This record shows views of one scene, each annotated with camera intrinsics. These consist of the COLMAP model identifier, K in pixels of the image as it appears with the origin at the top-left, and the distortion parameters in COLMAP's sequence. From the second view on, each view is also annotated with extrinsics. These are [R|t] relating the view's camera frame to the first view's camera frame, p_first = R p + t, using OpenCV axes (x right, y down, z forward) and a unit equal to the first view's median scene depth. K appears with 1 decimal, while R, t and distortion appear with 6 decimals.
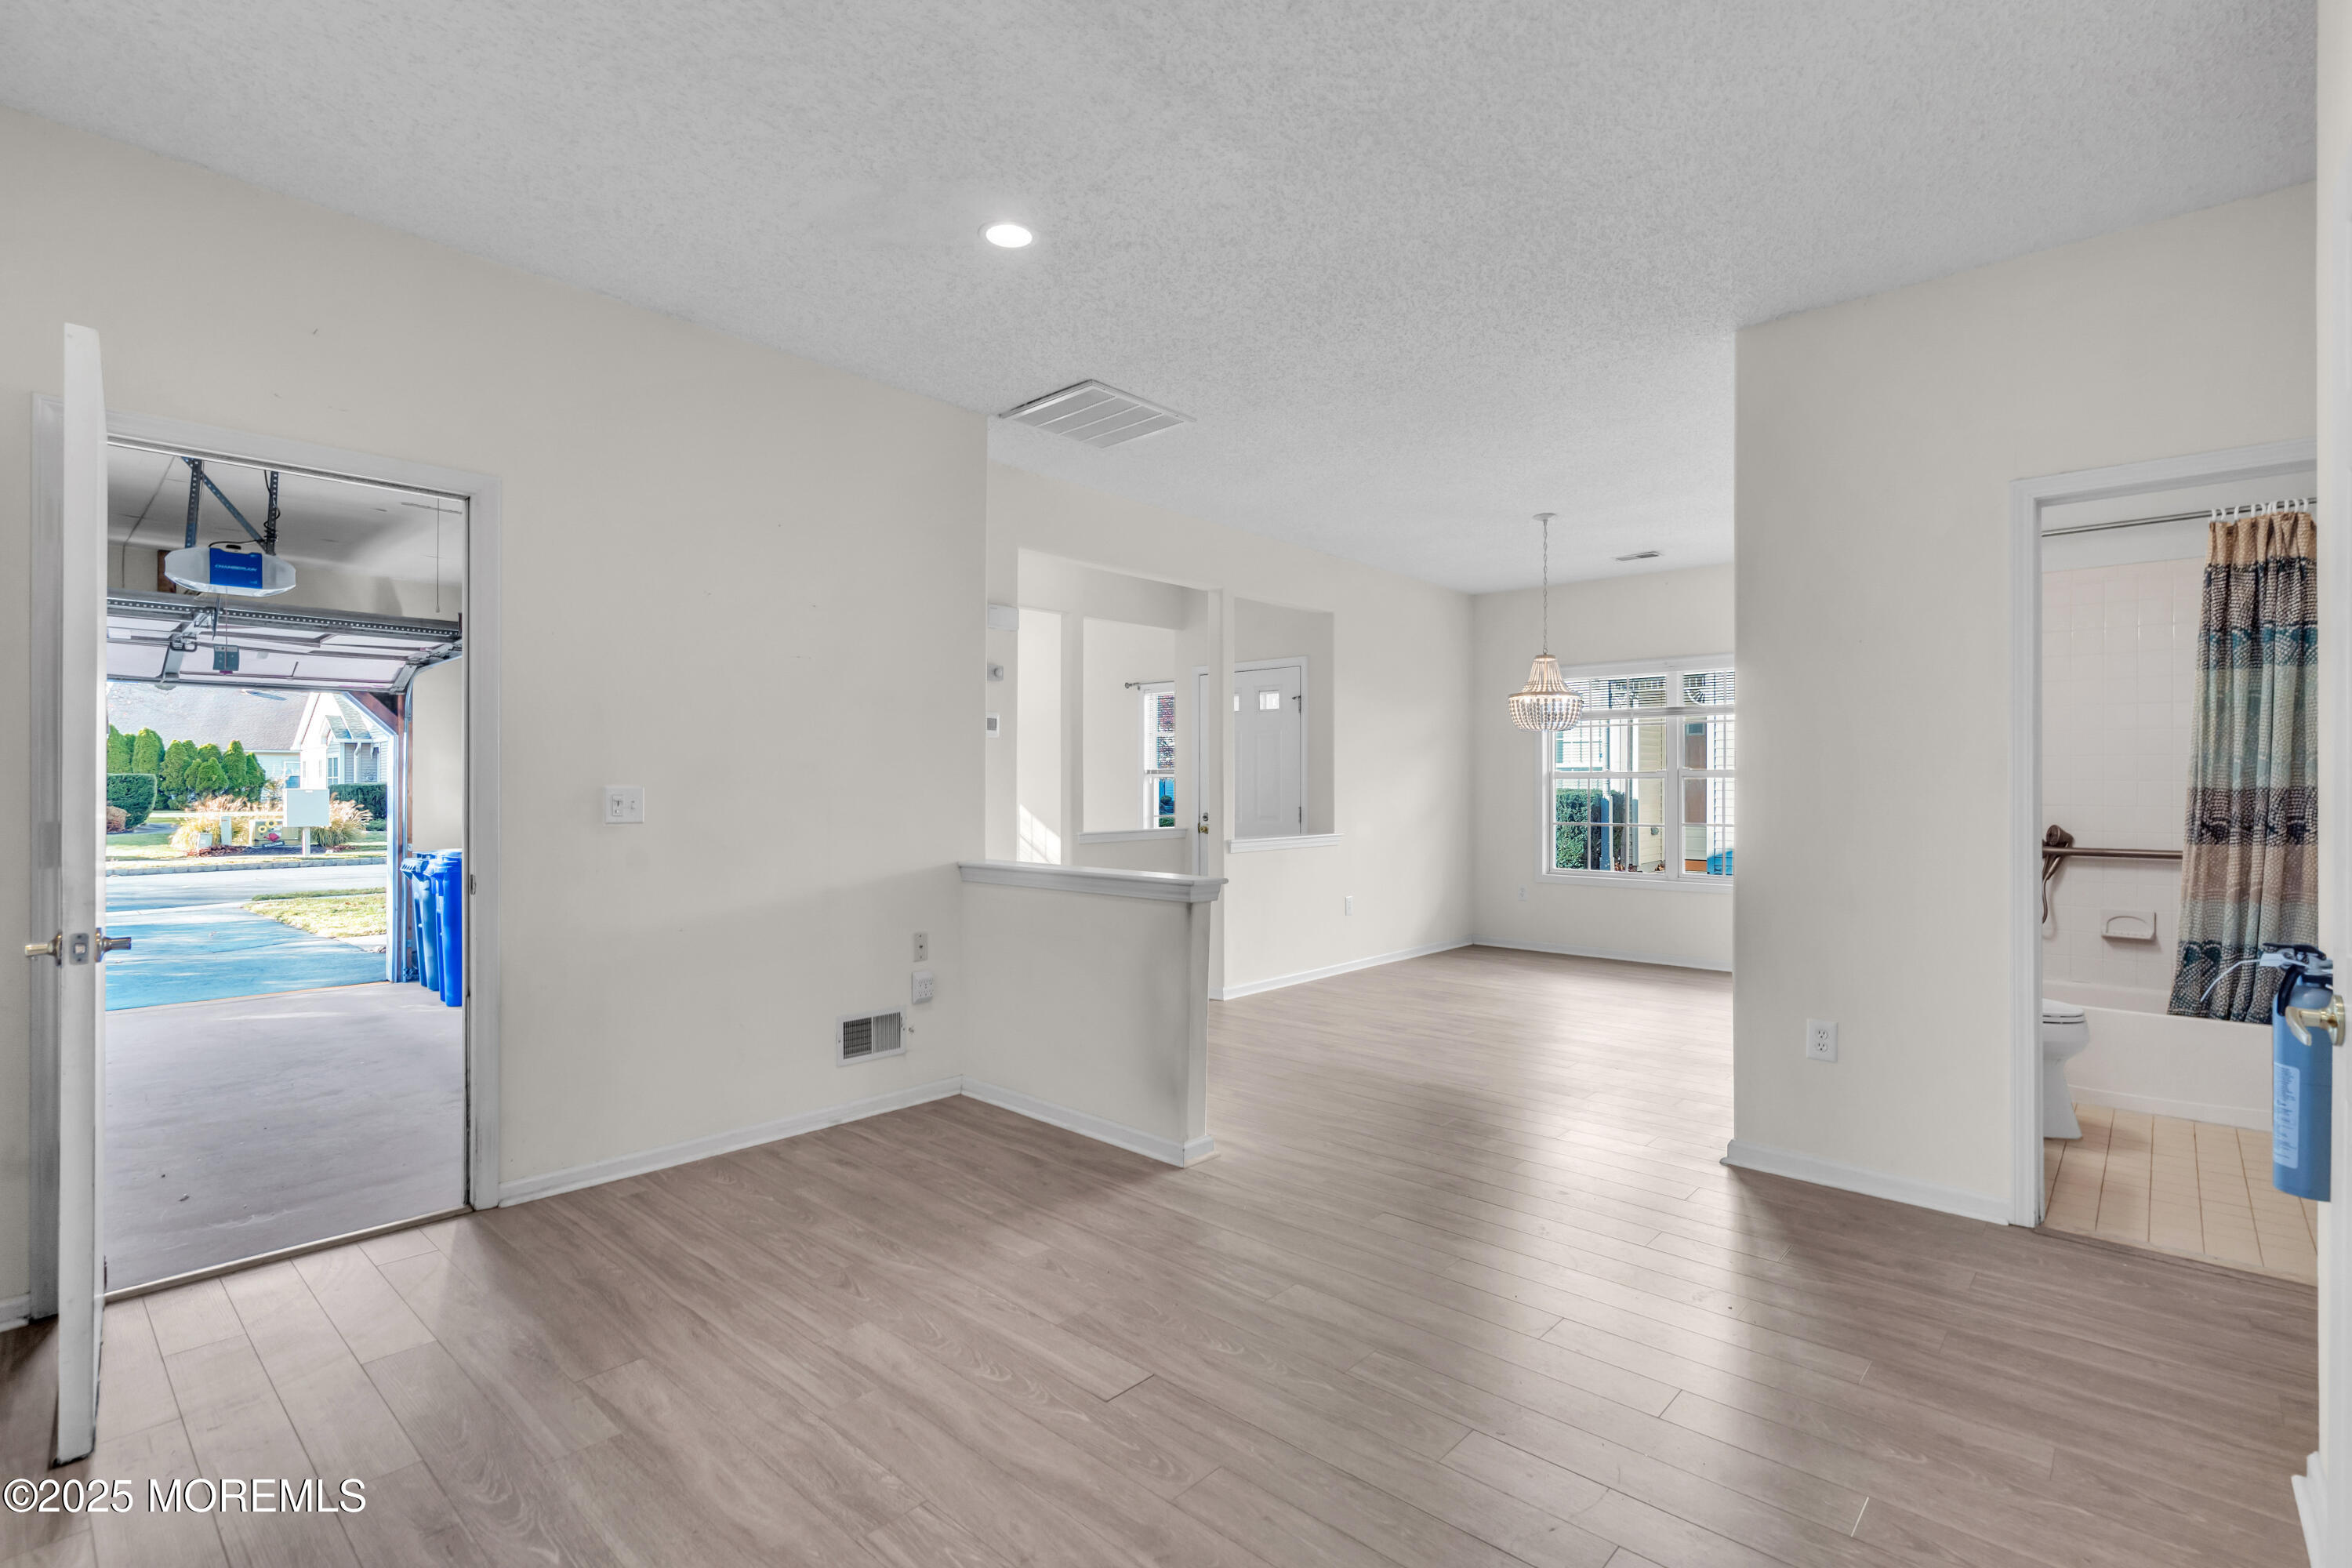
lens RADIAL K [[1087.2, 0, 1166.5], [0, 1087.2, 777.9], [0, 0, 1]] dist [-0.000855, 0.001007]
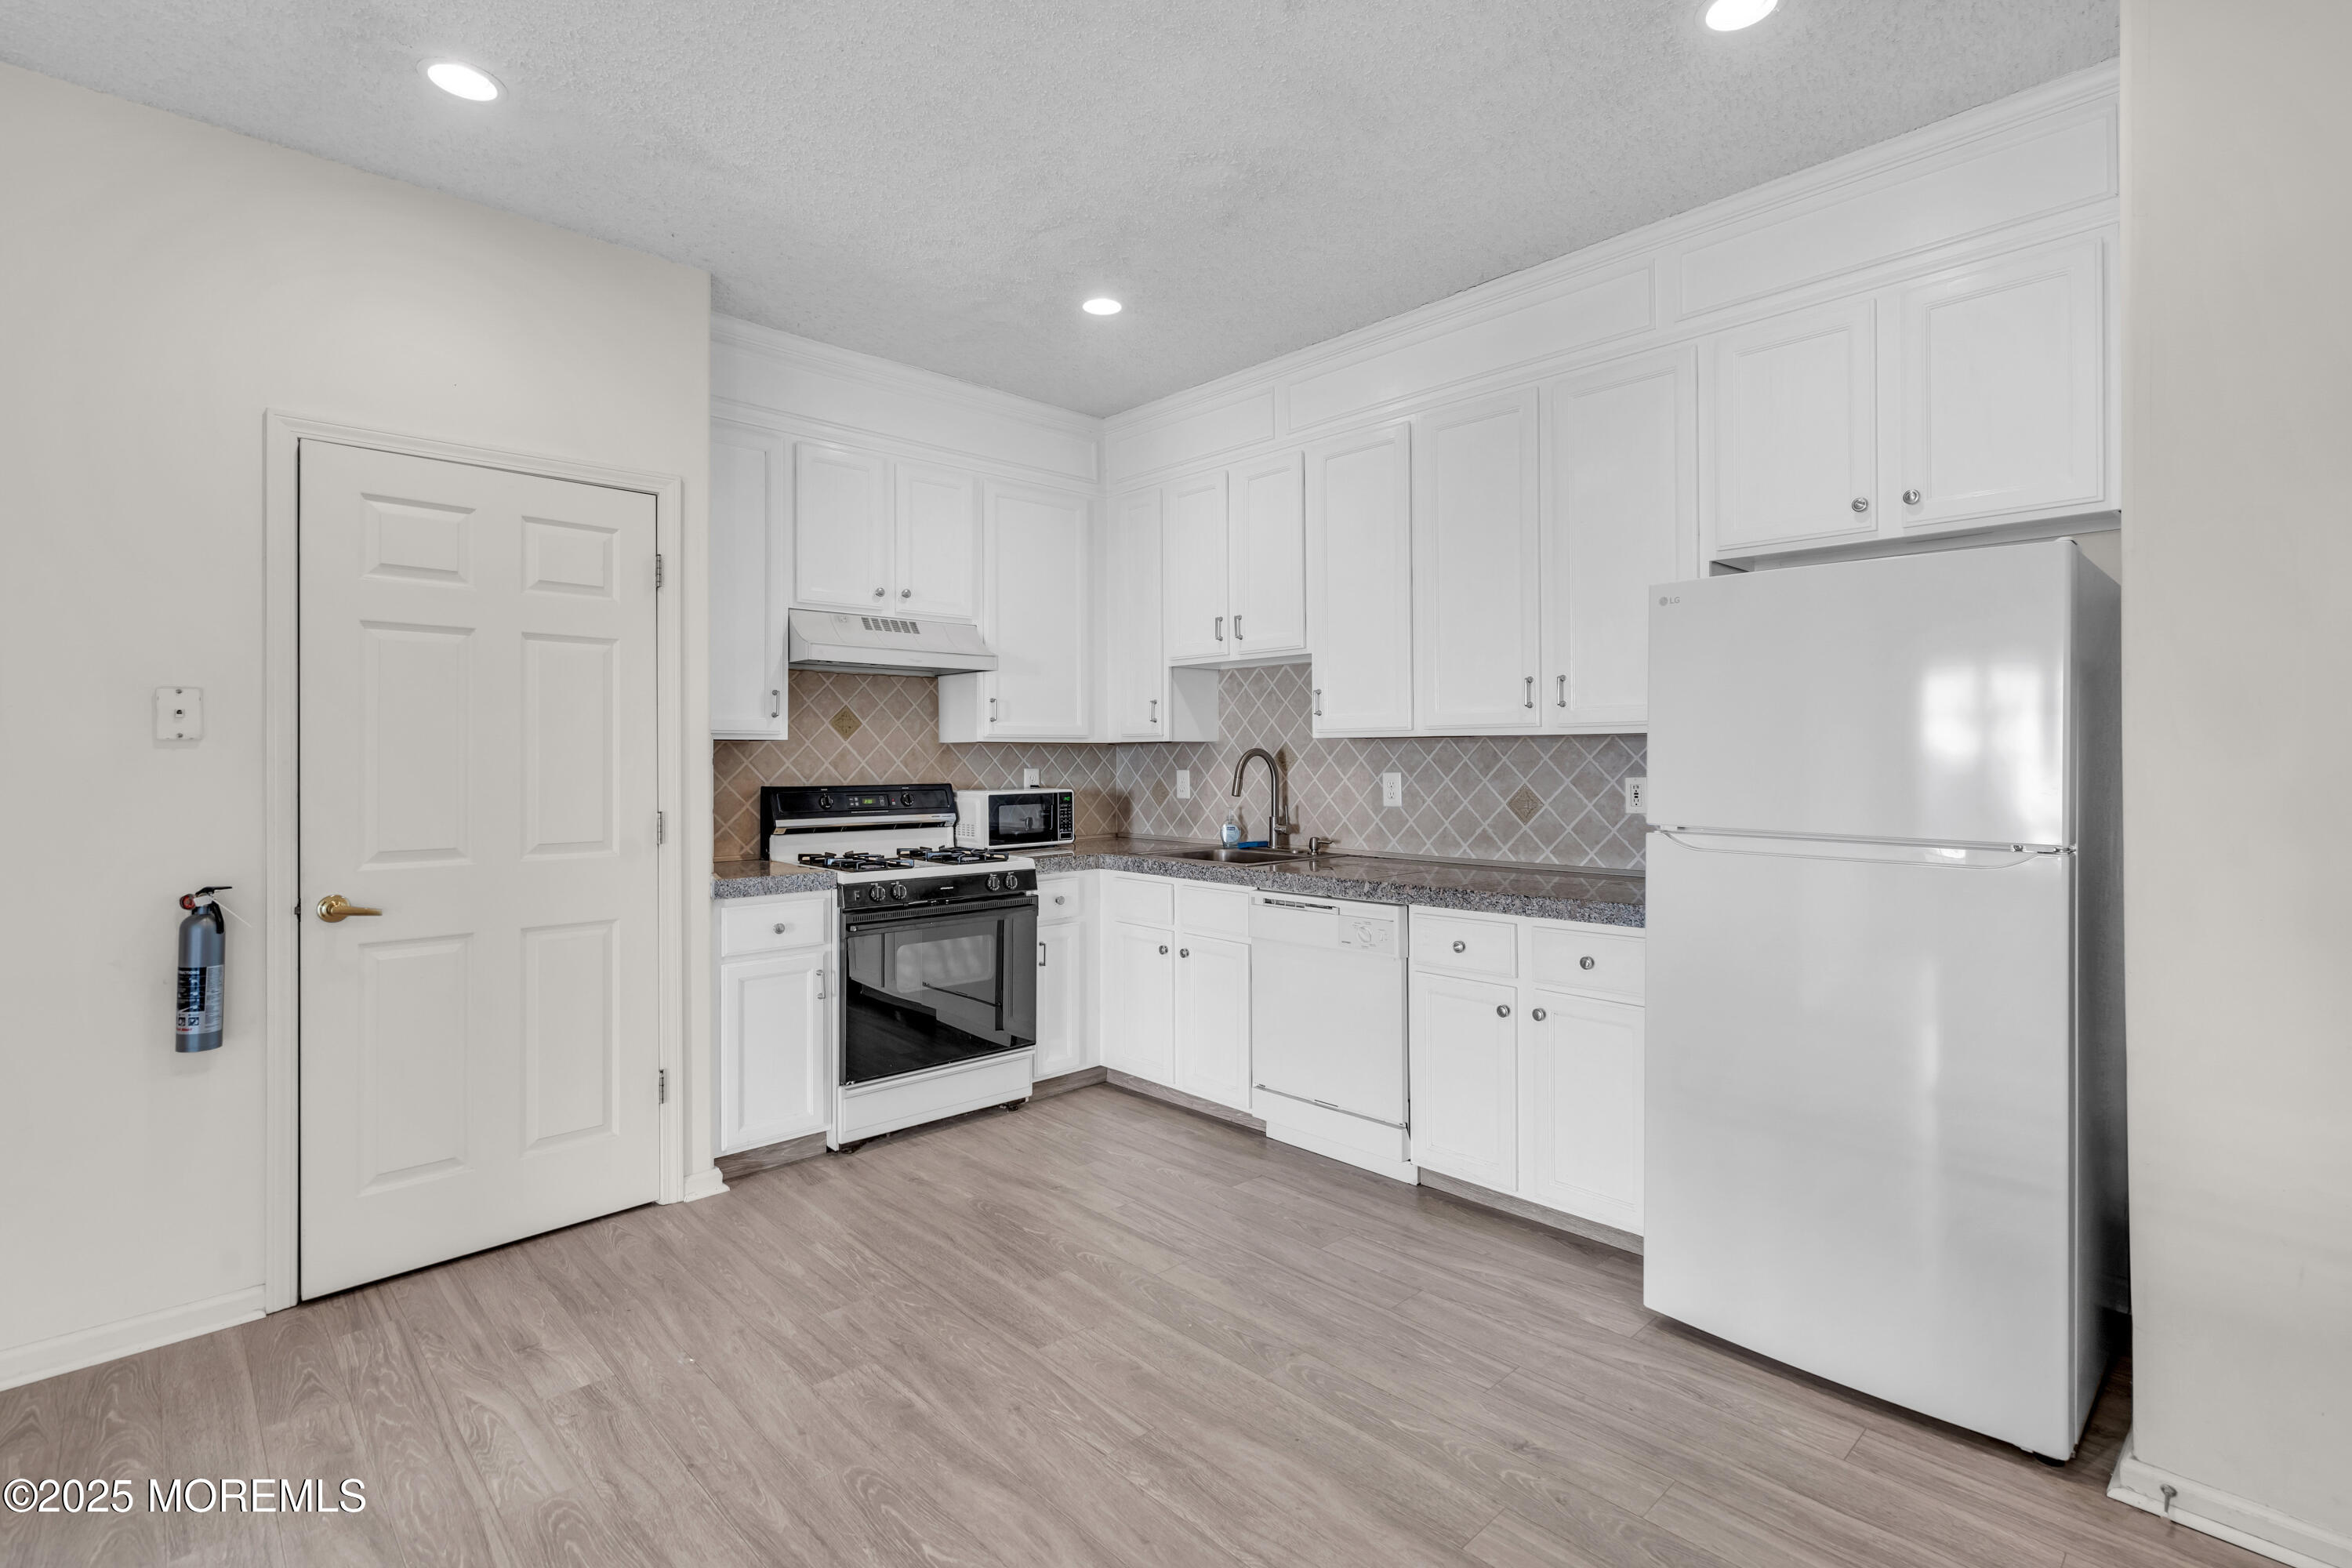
lens RADIAL K [[1087.2, 0, 1164.4], [0, 1087.2, 757.8], [0, 0, 1]] dist [-0.000855, 0.001007]
pose [[-0.997067, 0.000814, 0.076530, -0.228793], [-0.000083, 0.999931, -0.011721, -0.008278], [-0.076534, -0.011693, -0.996998, 1.295767]]
